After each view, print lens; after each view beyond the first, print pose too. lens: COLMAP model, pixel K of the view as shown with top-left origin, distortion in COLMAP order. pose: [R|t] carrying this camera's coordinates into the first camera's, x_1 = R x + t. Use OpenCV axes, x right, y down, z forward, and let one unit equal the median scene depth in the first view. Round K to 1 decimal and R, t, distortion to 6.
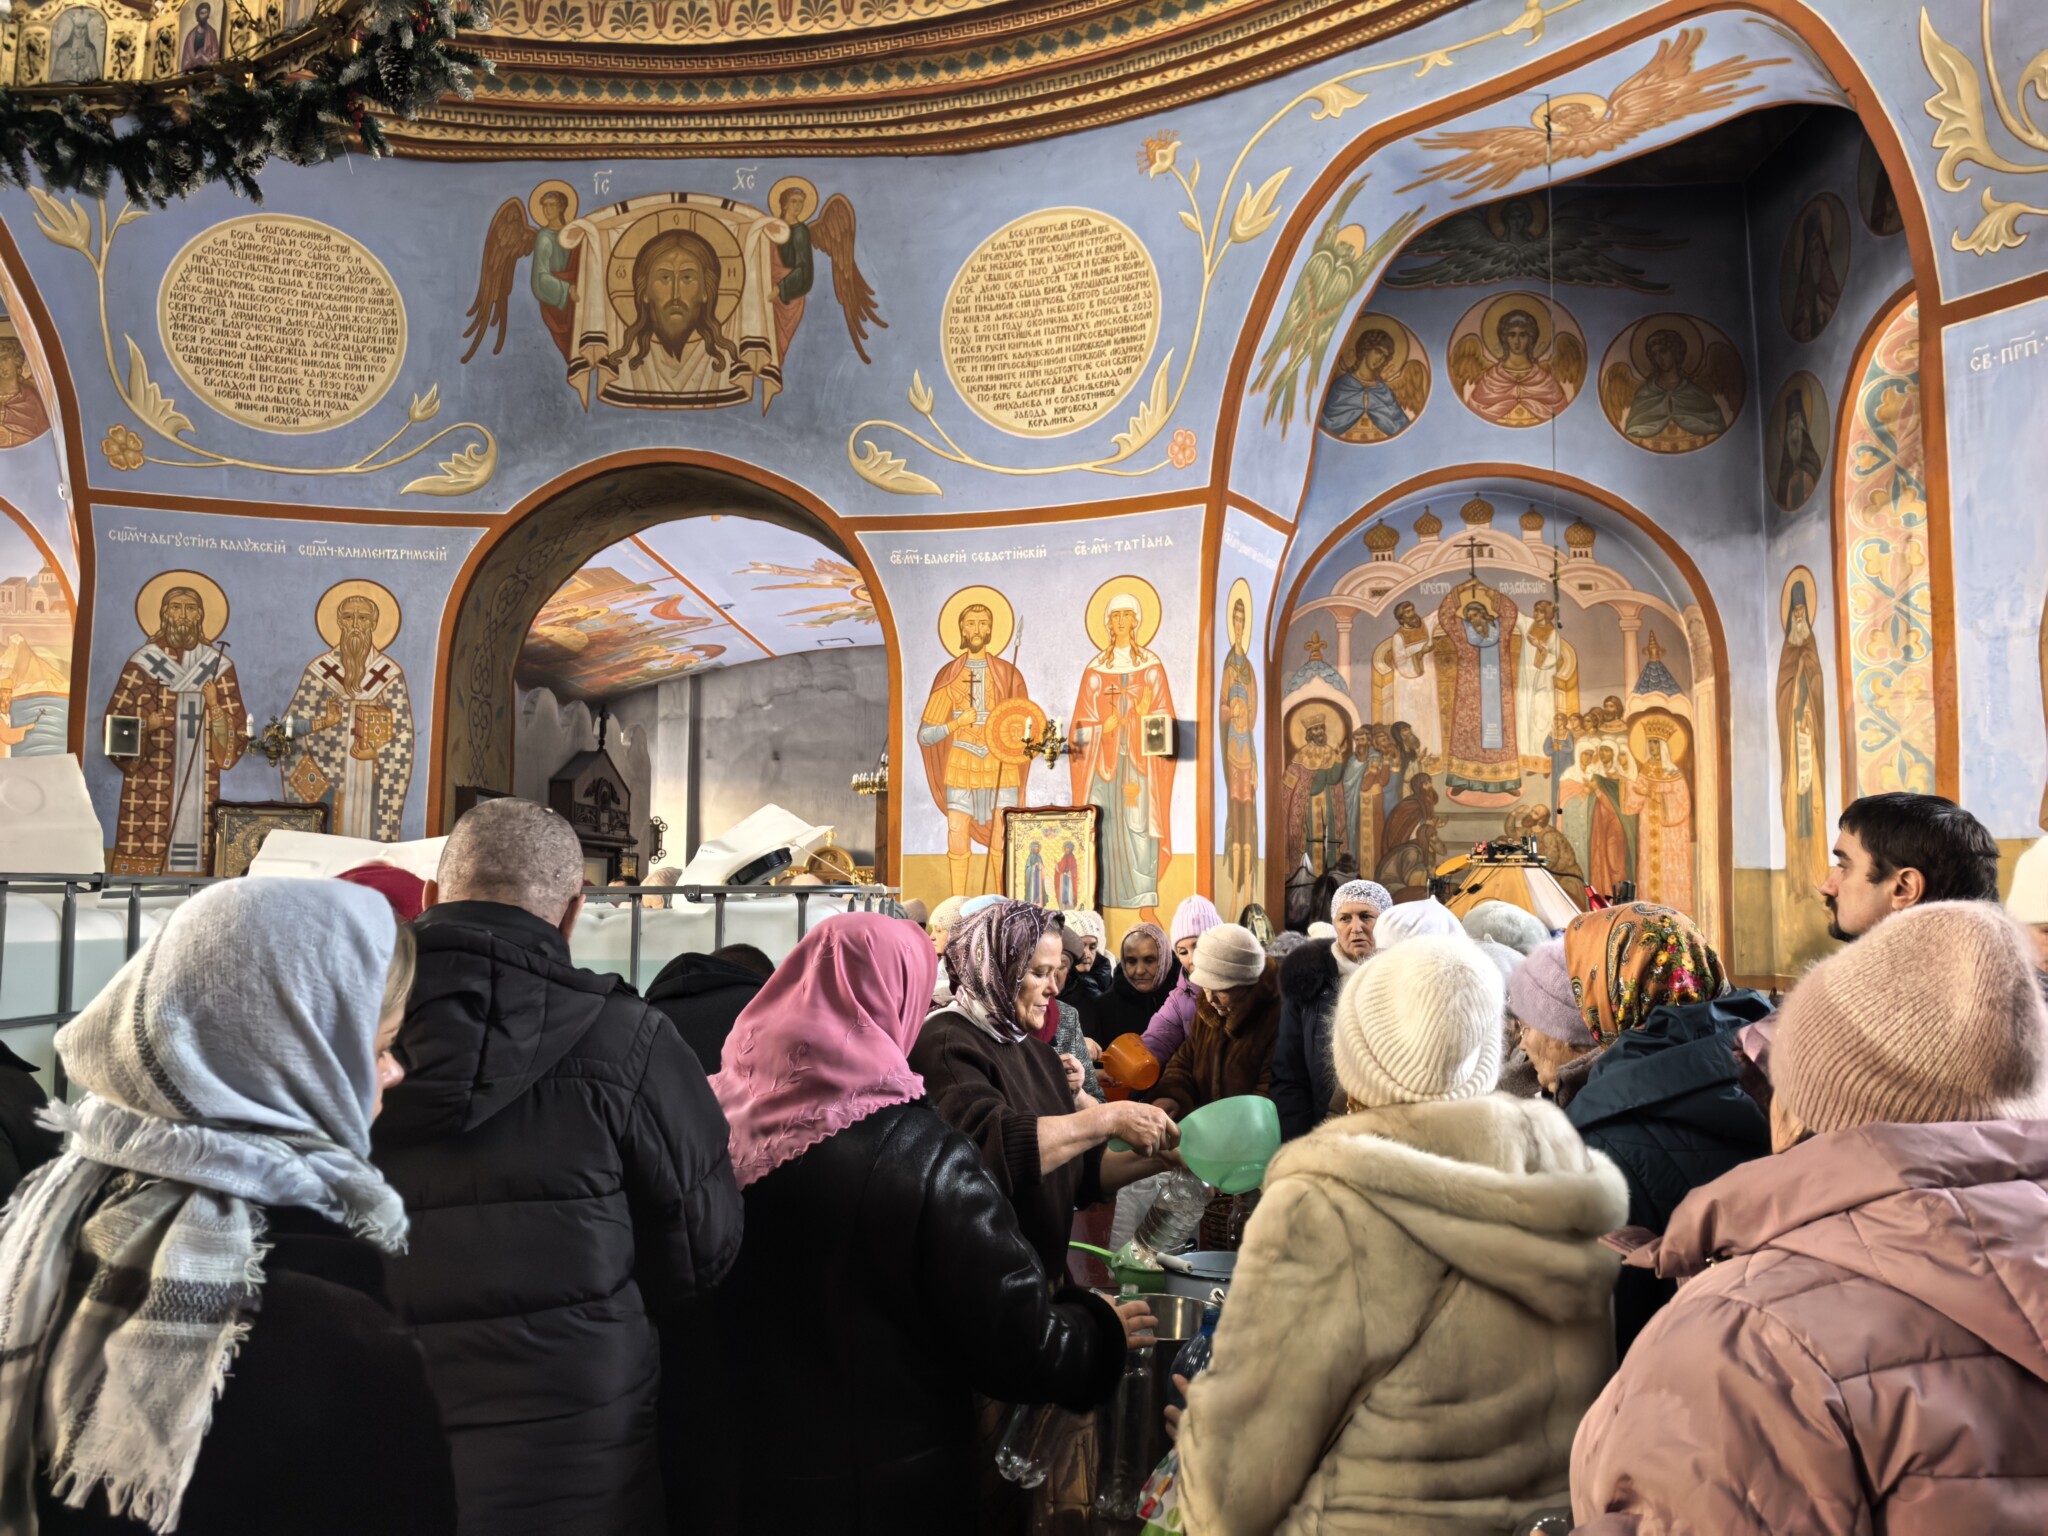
lens RADIAL K [[1449.6, 0, 1037.6], [0, 1449.6, 792.5], [0, 0, 1]] dist [0.040461, -0.043179]
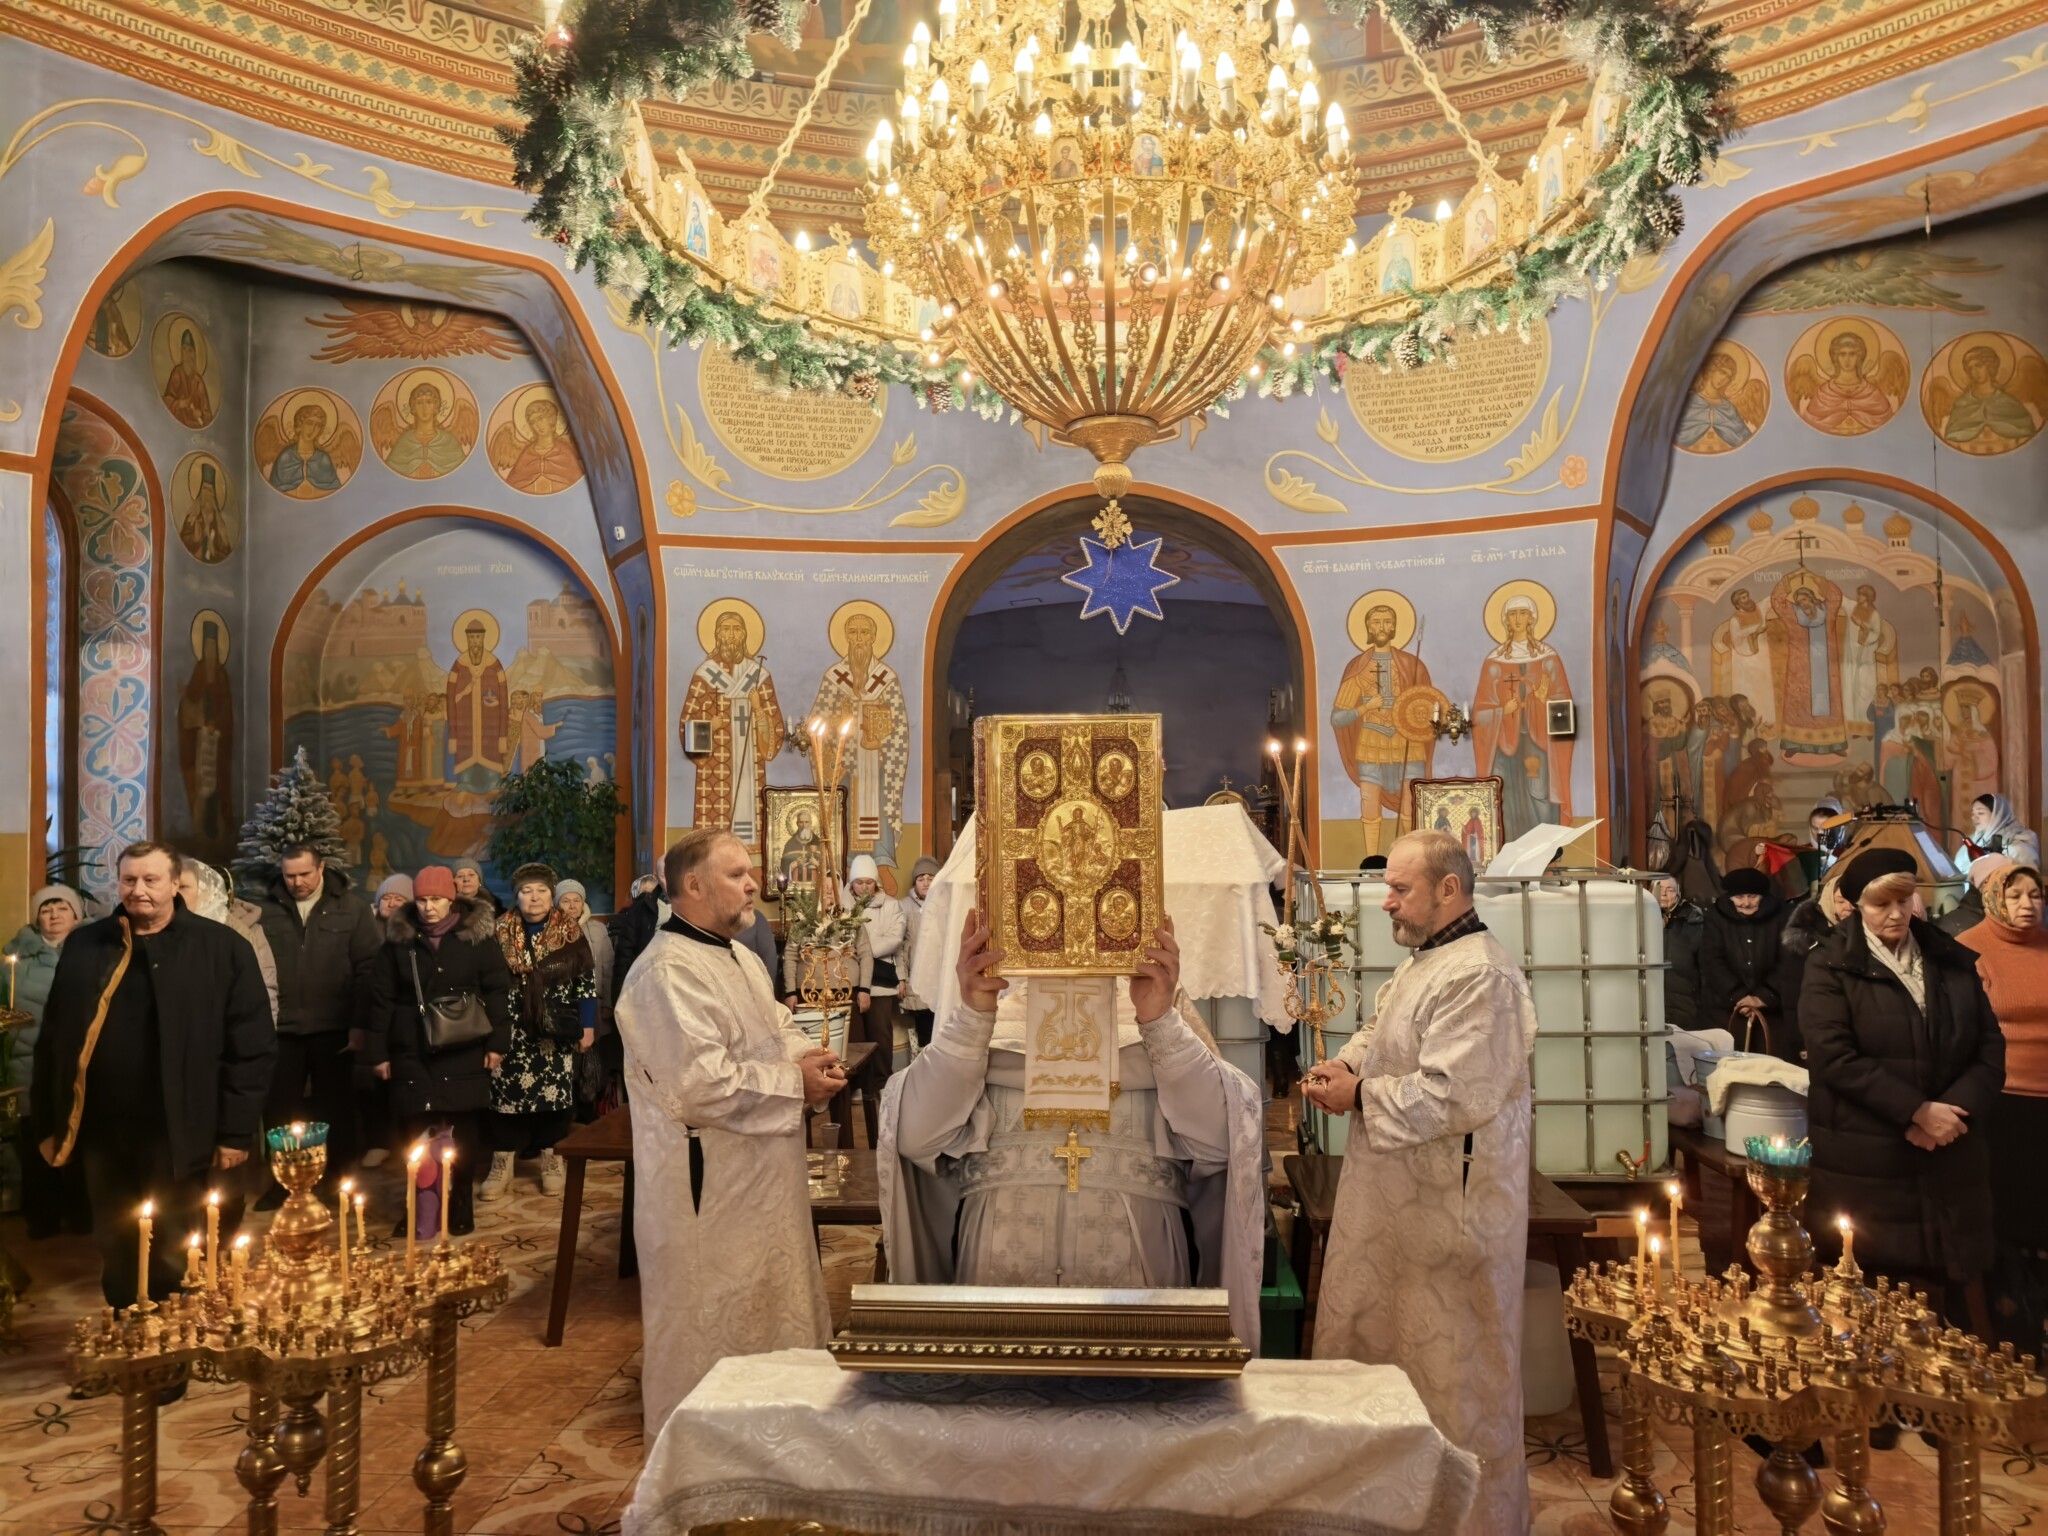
lens RADIAL K [[1449.6, 0, 1024.4], [0, 1449.6, 788.6], [0, 0, 1]] dist [0.040461, -0.043179]
pose [[0.998575, -0.020581, -0.049238, -0.275498], [0.022694, 0.998828, 0.042762, -0.038529], [0.048300, -0.043818, 0.997871, -0.197435]]
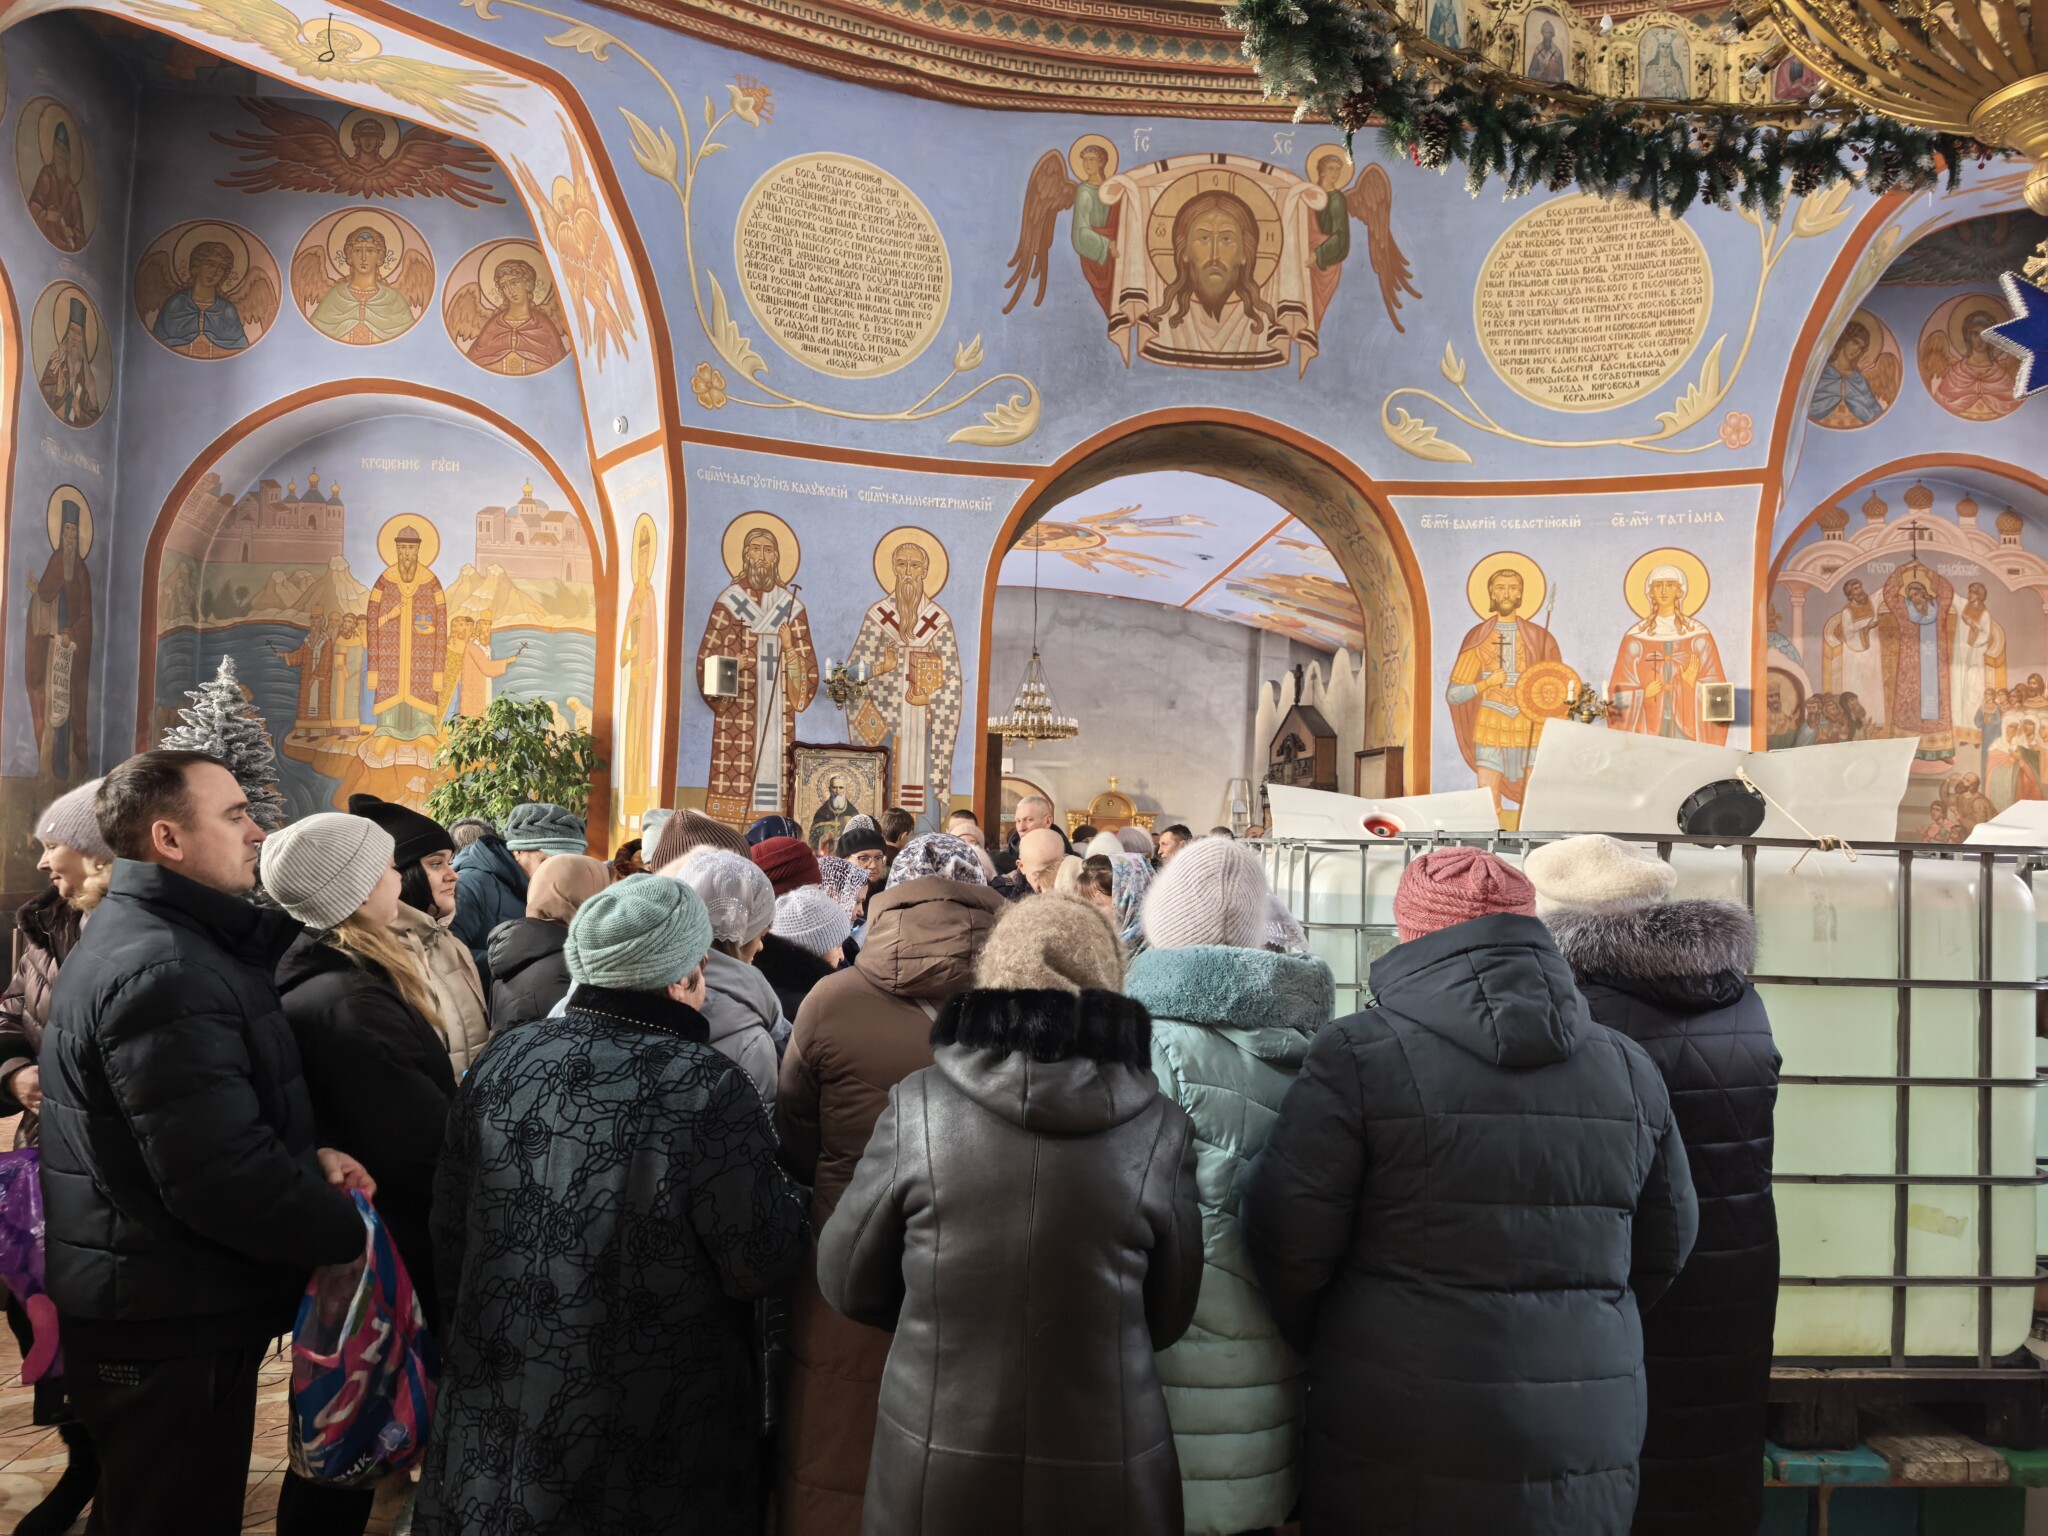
lens RADIAL K [[1449.6, 0, 1013.9], [0, 1449.6, 789.3], [0, 0, 1]] dist [0.040461, -0.043179]
pose [[0.995449, 0.020364, 0.093098, -0.487429], [-0.024067, 0.998956, 0.038825, -0.004438], [-0.092210, -0.040889, 0.994900, -0.017419]]
